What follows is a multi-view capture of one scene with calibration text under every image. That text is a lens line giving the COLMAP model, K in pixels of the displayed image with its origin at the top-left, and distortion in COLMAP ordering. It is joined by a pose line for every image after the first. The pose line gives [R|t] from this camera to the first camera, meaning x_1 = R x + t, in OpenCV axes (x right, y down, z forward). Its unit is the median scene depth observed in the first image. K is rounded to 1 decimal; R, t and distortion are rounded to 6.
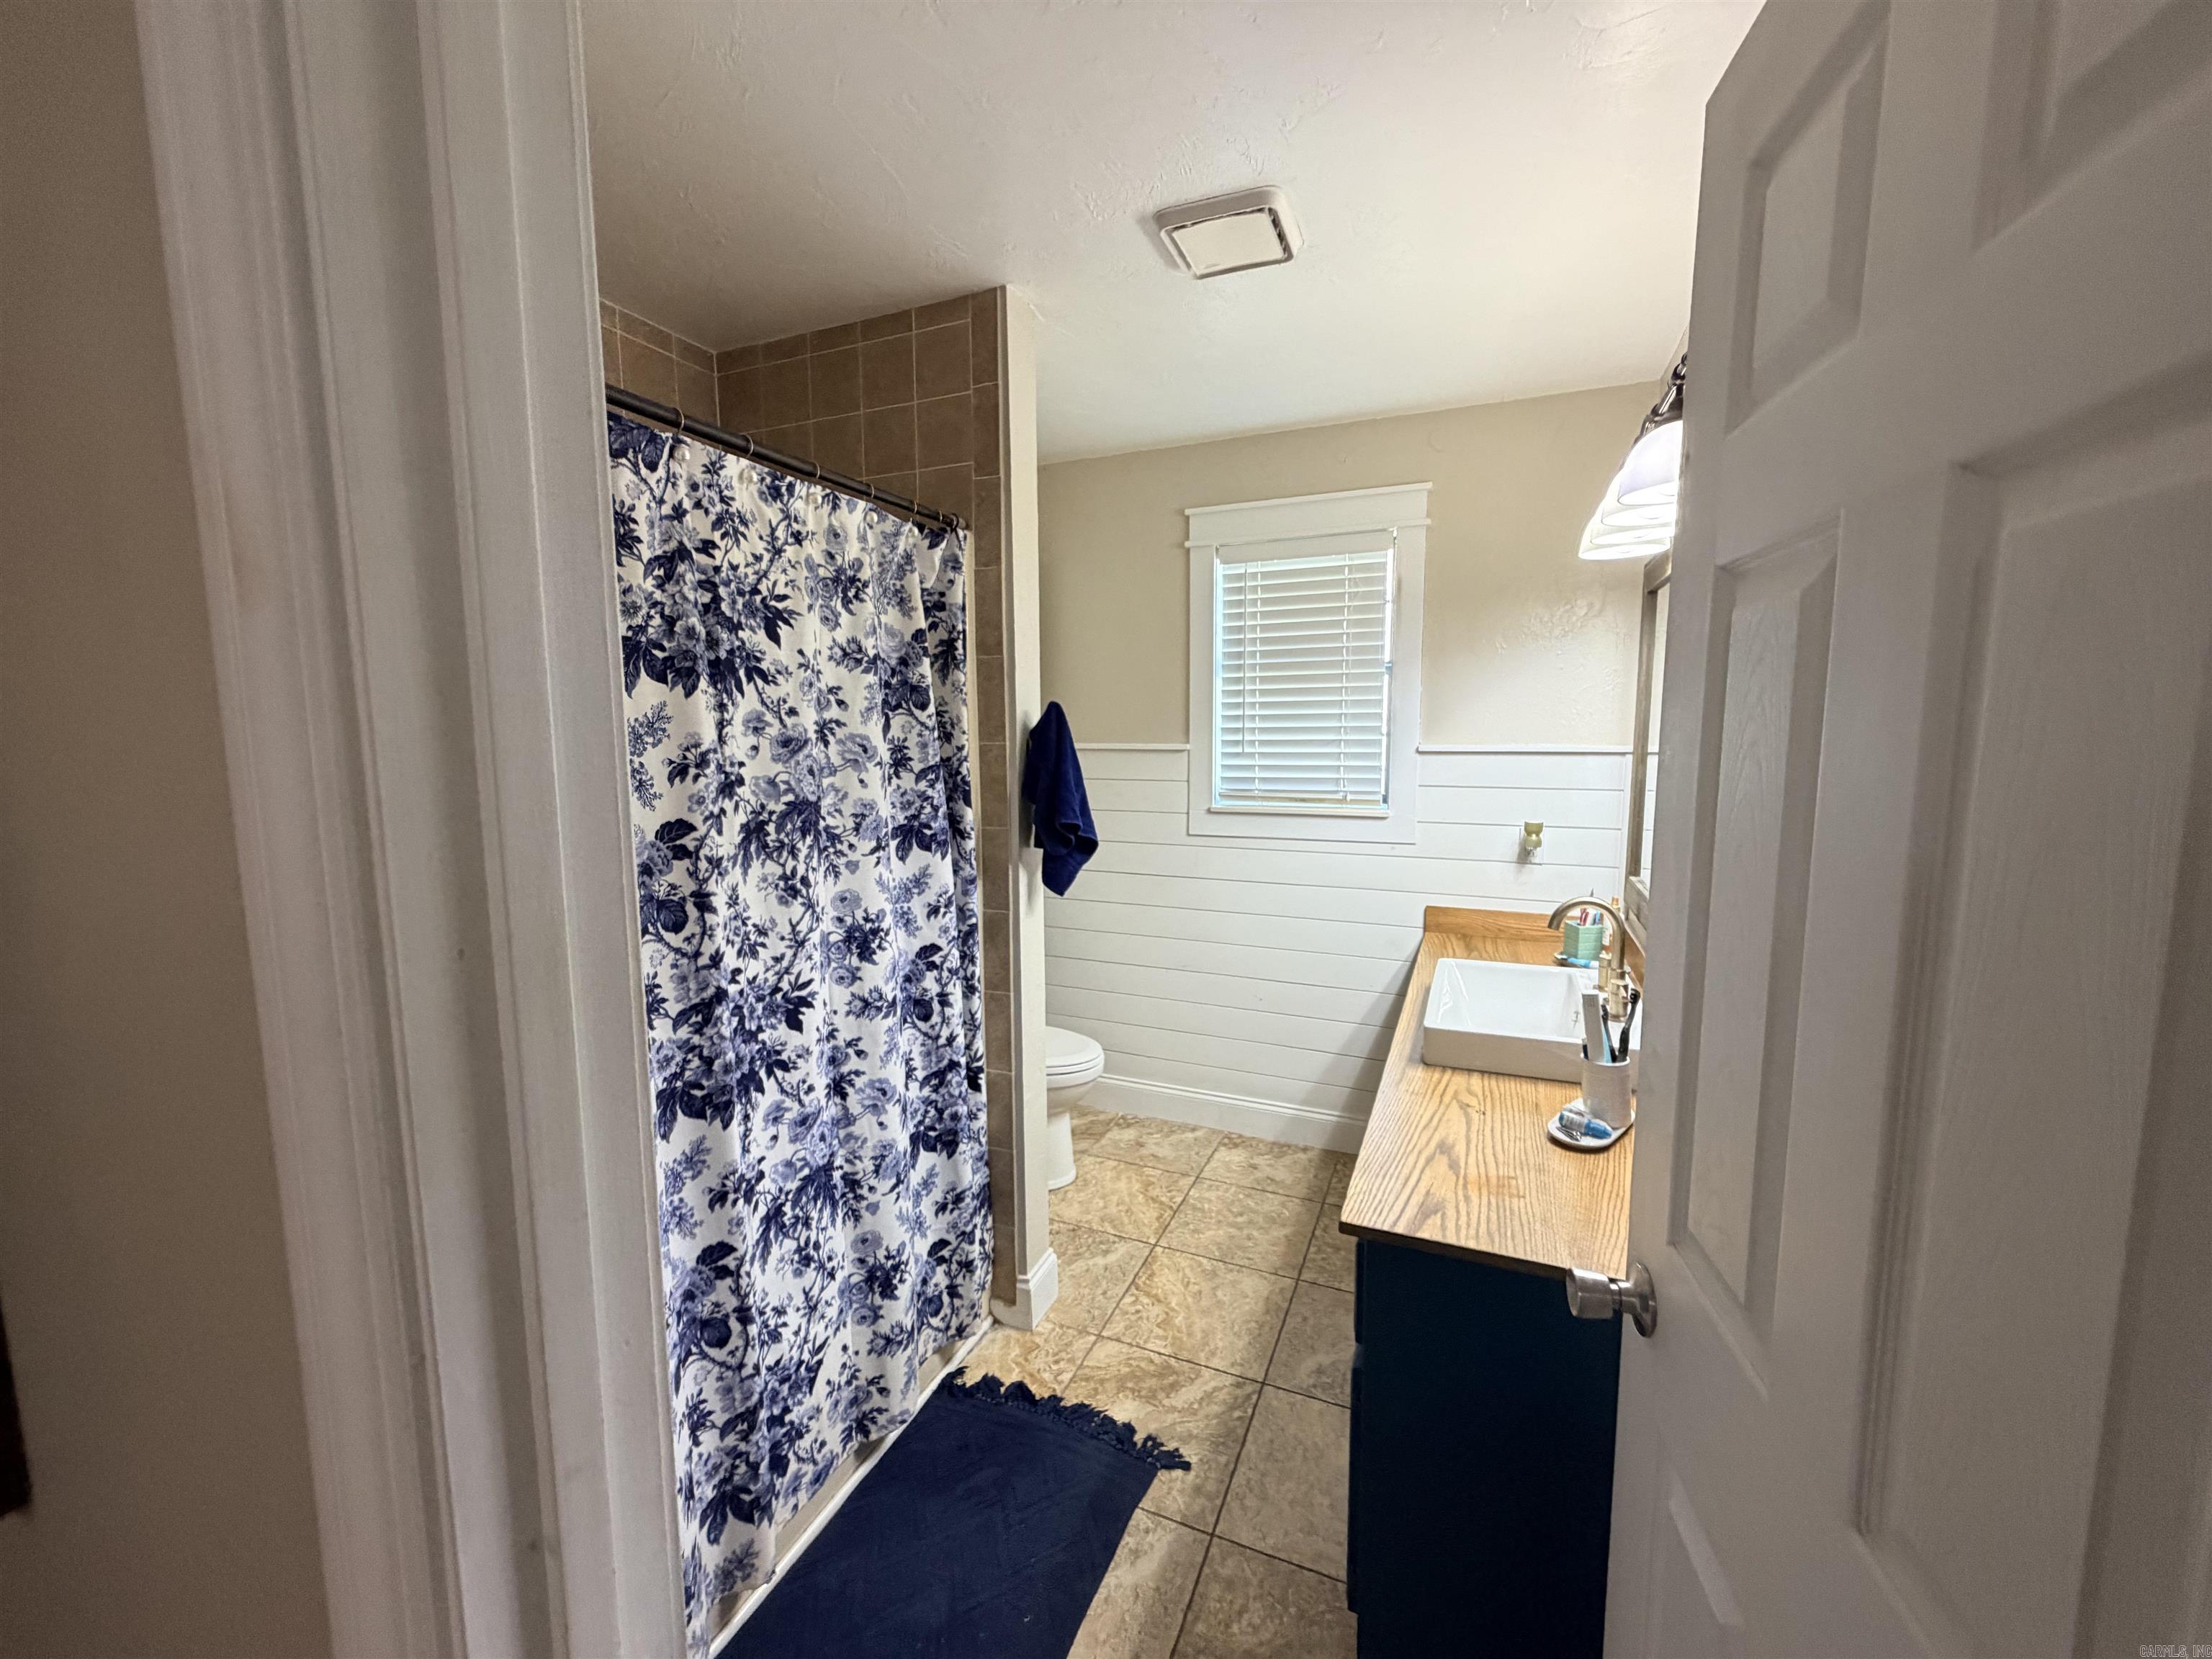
lens RADIAL K [[885.9, 0, 1101.0], [0, 885.9, 830.4], [0, 0, 1]] dist [-0.001012, 0.000263]
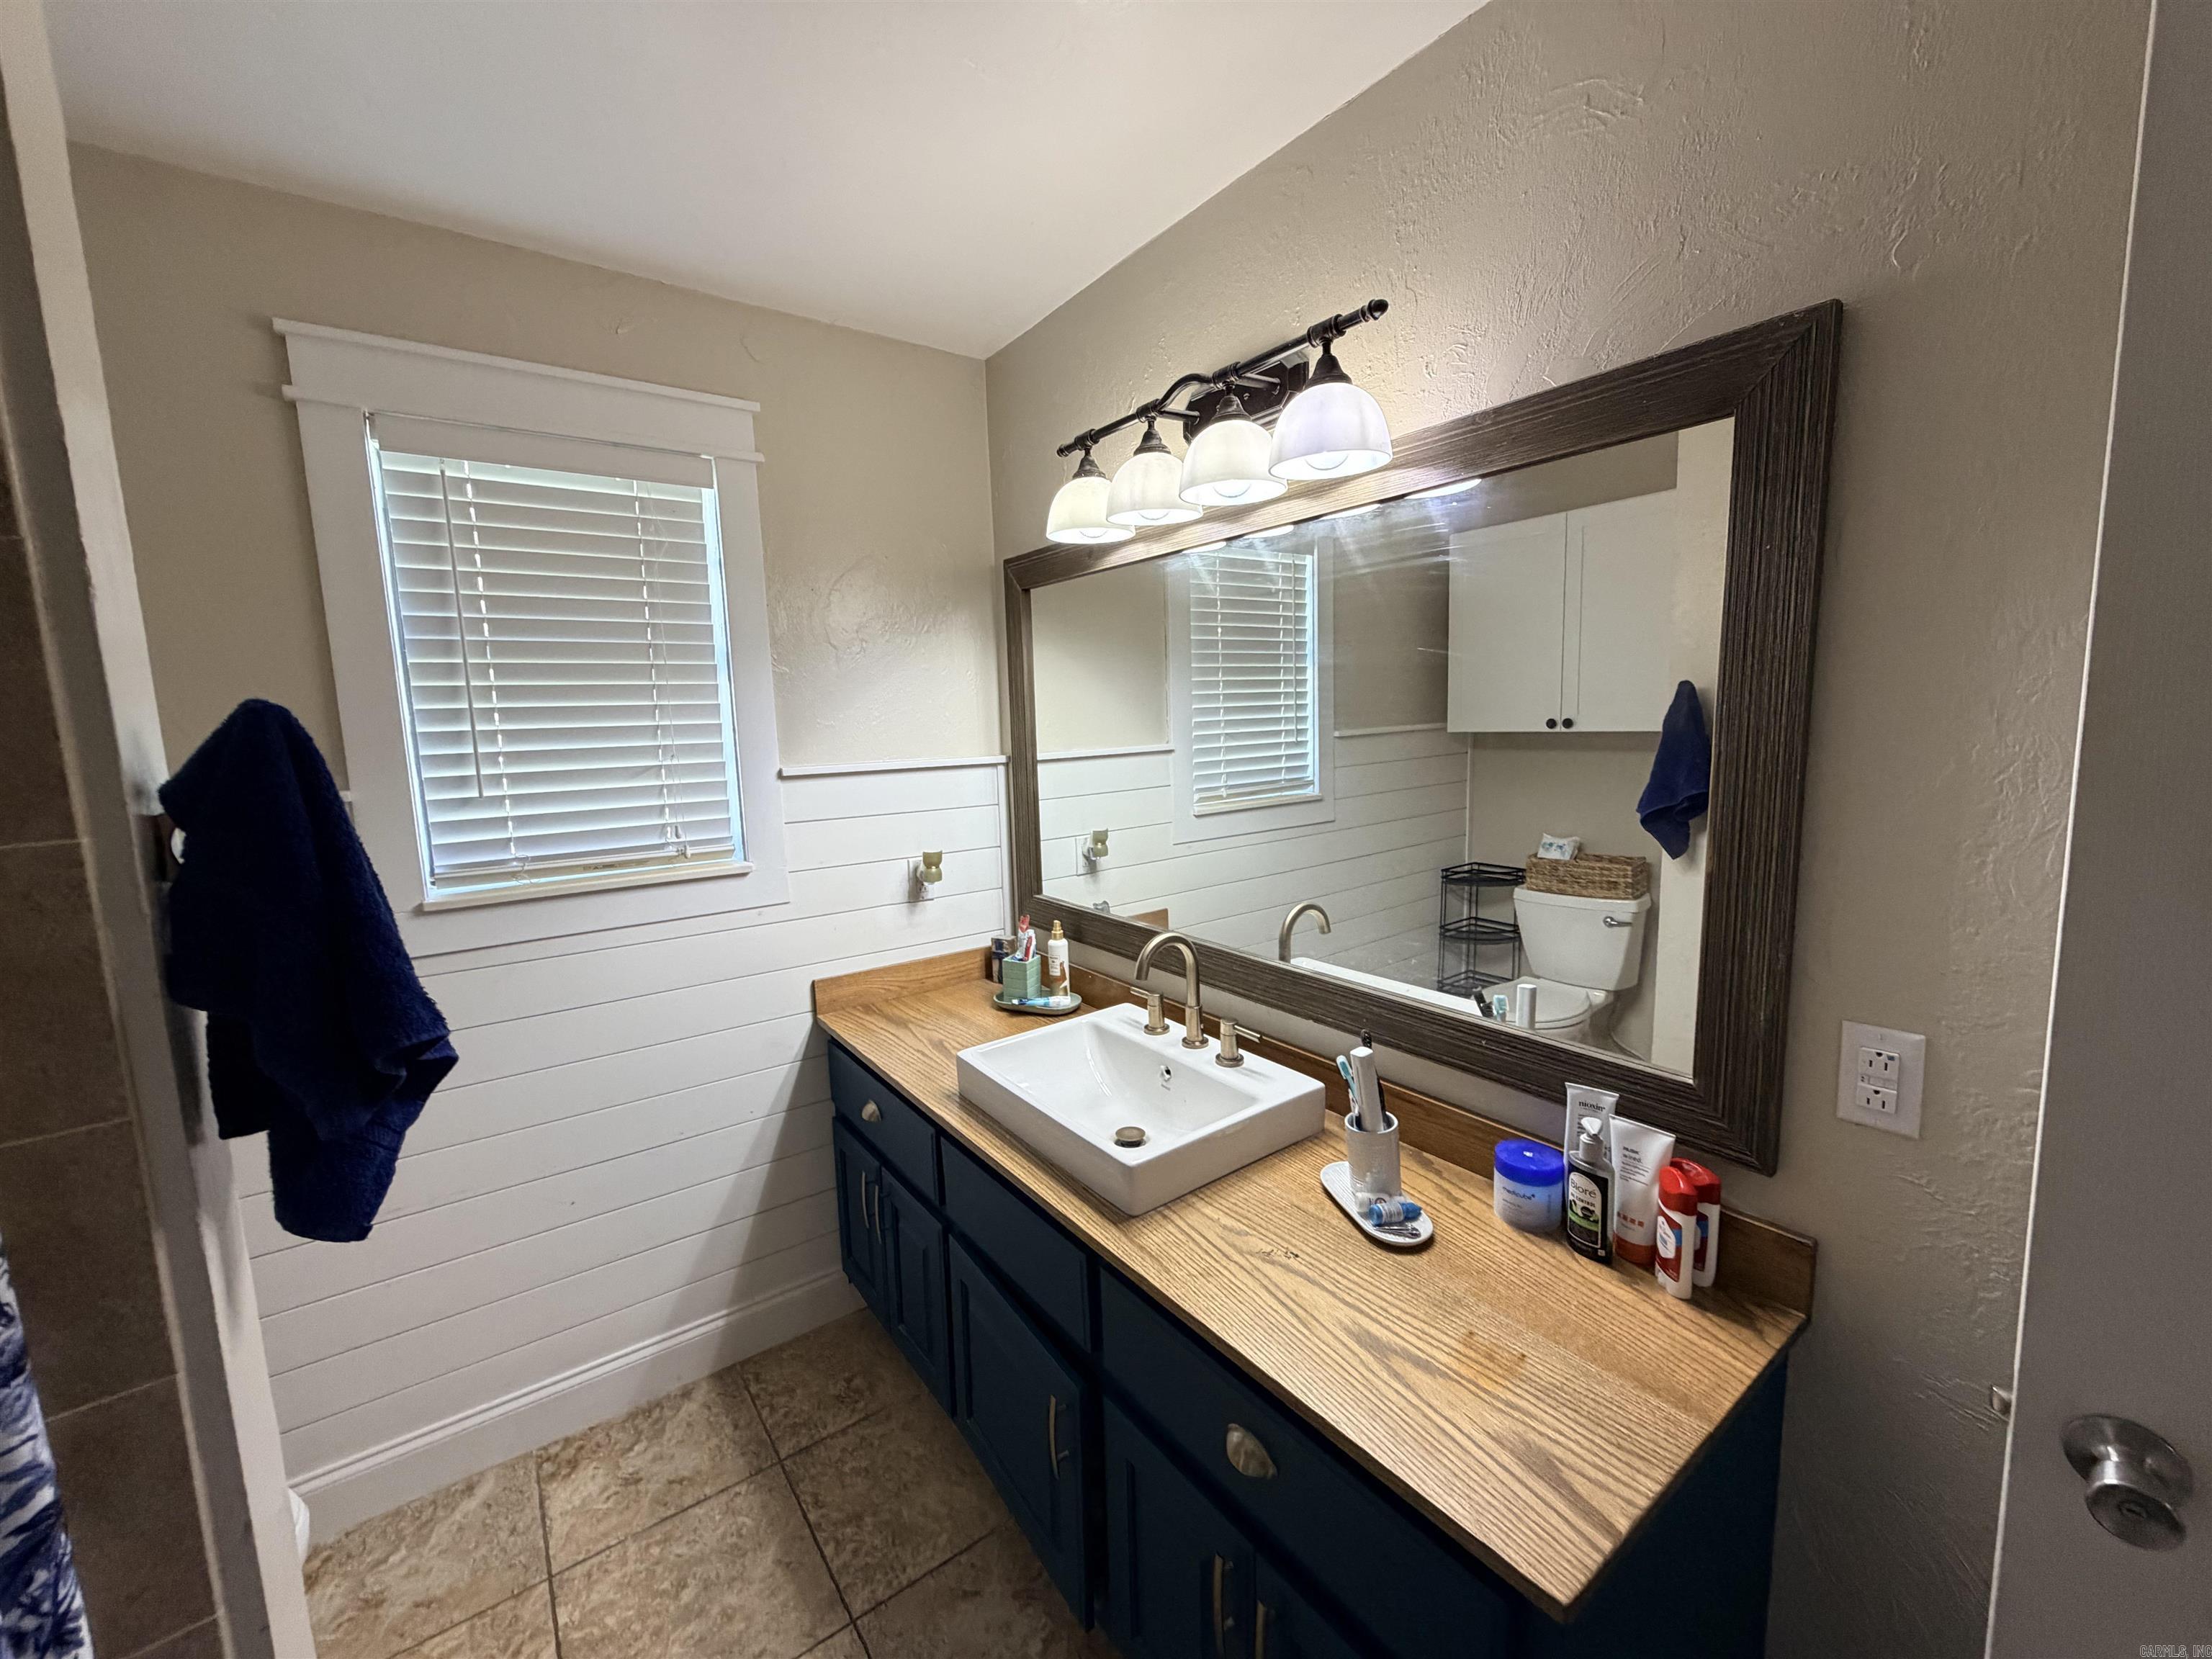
lens RADIAL K [[885.9, 0, 1101.0], [0, 885.9, 830.4], [0, 0, 1]] dist [-0.001012, 0.000263]
pose [[0.505119, -0.117076, 0.855072, -0.133172], [0.127579, 0.990001, 0.060185, -0.054341], [-0.853568, 0.078689, 0.515005, 0.396651]]
